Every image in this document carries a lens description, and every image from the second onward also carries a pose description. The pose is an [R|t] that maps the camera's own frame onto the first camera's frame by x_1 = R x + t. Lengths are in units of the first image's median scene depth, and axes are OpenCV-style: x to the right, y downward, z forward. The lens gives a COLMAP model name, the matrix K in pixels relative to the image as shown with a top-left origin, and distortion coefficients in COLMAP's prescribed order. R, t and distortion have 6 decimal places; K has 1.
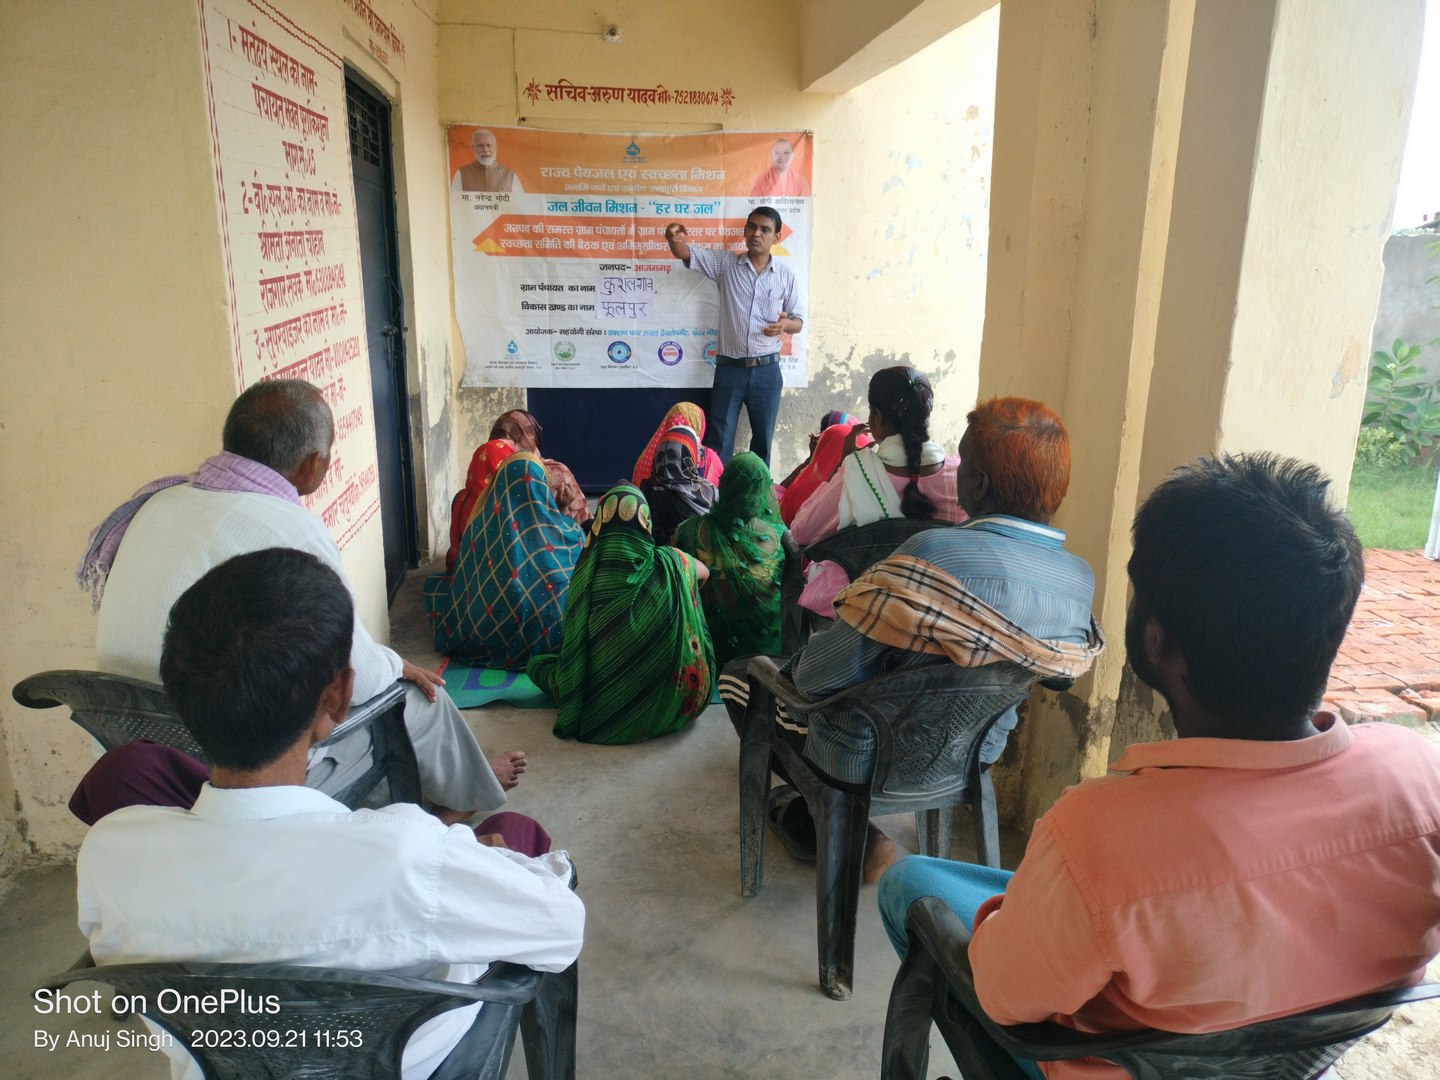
lens RADIAL K [[1054.1, 0, 722.6], [0, 1054.1, 537.3], [0, 0, 1]] dist [0.084363, -0.150125]
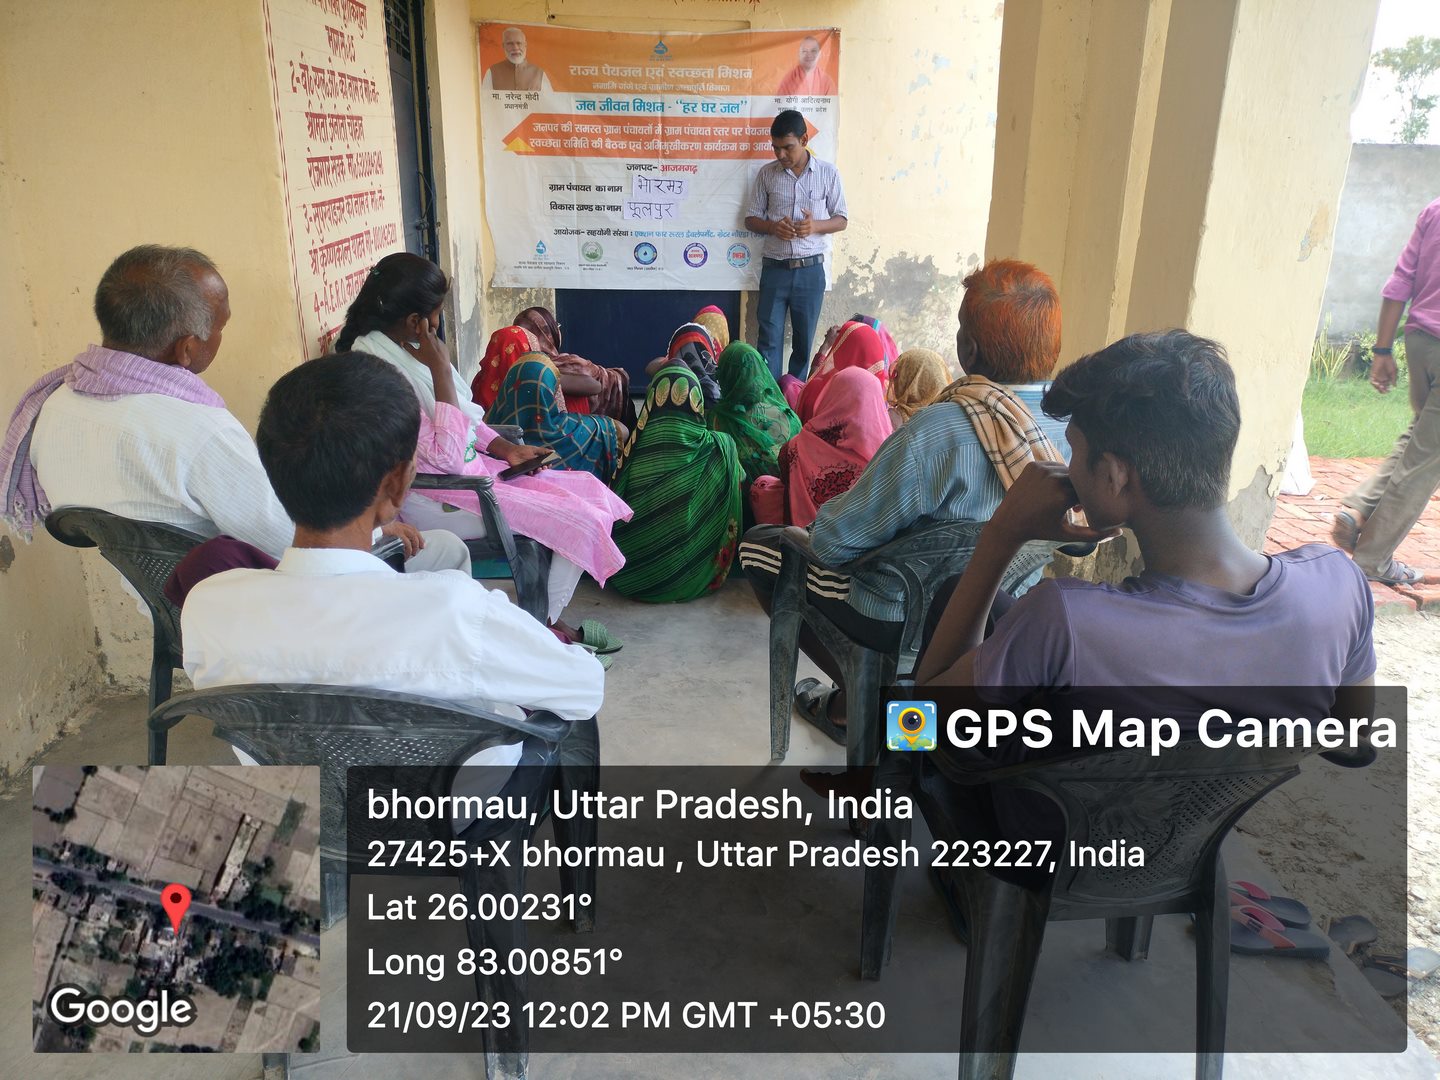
lens RADIAL K [[1053.4, 0, 720.4], [0, 1053.4, 538.5], [0, 0, 1]] dist [0.081028, -0.136311]
pose [[0.999508, 0.013931, -0.028118, 0.010333], [-0.011888, 0.997365, 0.071564, 0.038019], [0.029041, -0.071195, 0.997040, -0.053073]]
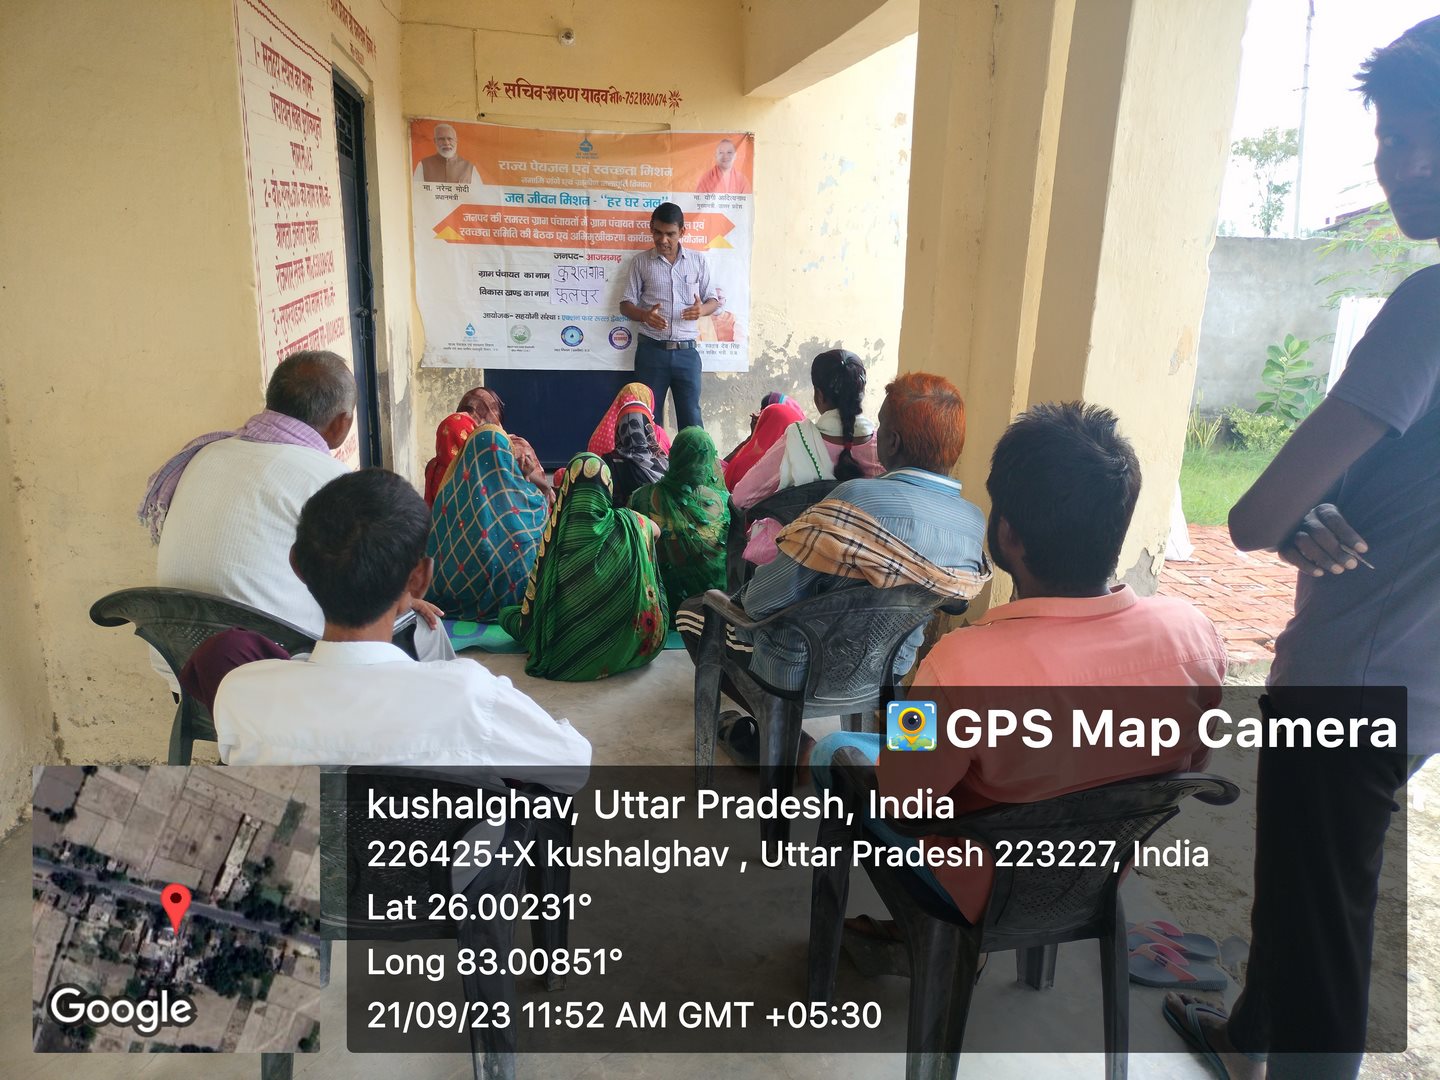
lens RADIAL K [[1051.4, 0, 721.0], [0, 1051.4, 535.8], [0, 0, 1]] dist [0.091160, -0.147849]
pose [[0.998254, 0.002972, 0.058984, -0.015573], [-0.003520, 0.999952, 0.009192, 0.023854], [-0.058954, -0.009383, 0.998217, -0.110893]]
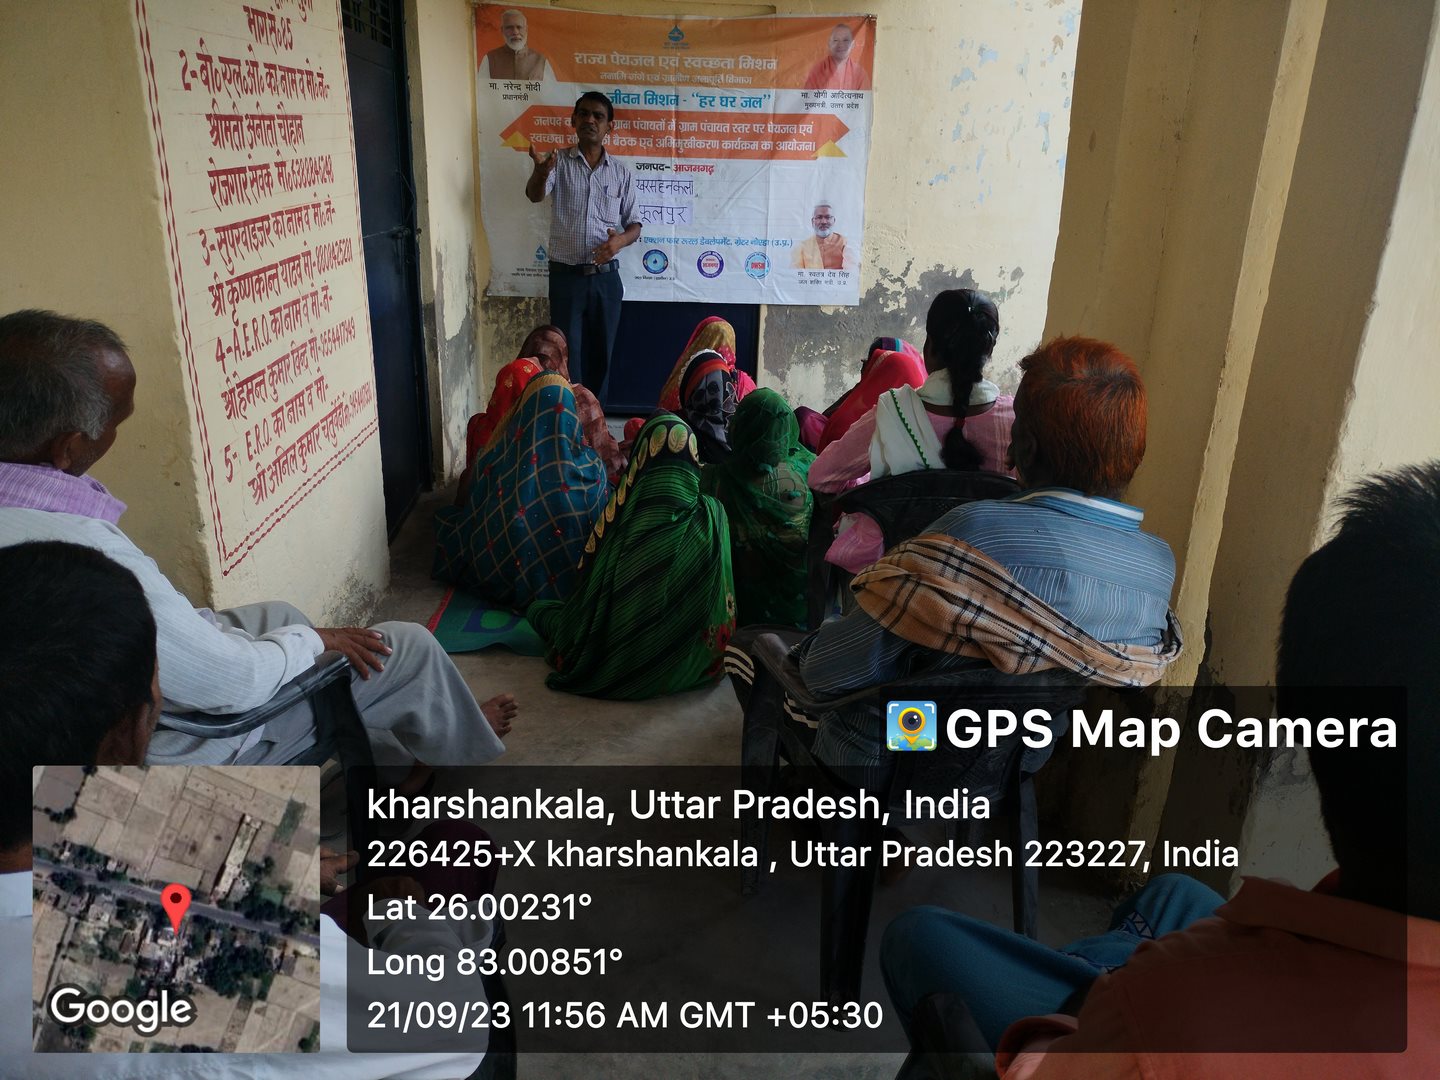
lens RADIAL K [[1055.3, 0, 720.0], [0, 1055.3, 540.0], [0, 0, 1]] dist [0.063041, -0.089560]
pose [[0.998045, 0.038095, -0.049540, 0.021320], [-0.033746, 0.995736, 0.085850, -0.020637], [0.052599, -0.084010, 0.995076, 0.089558]]
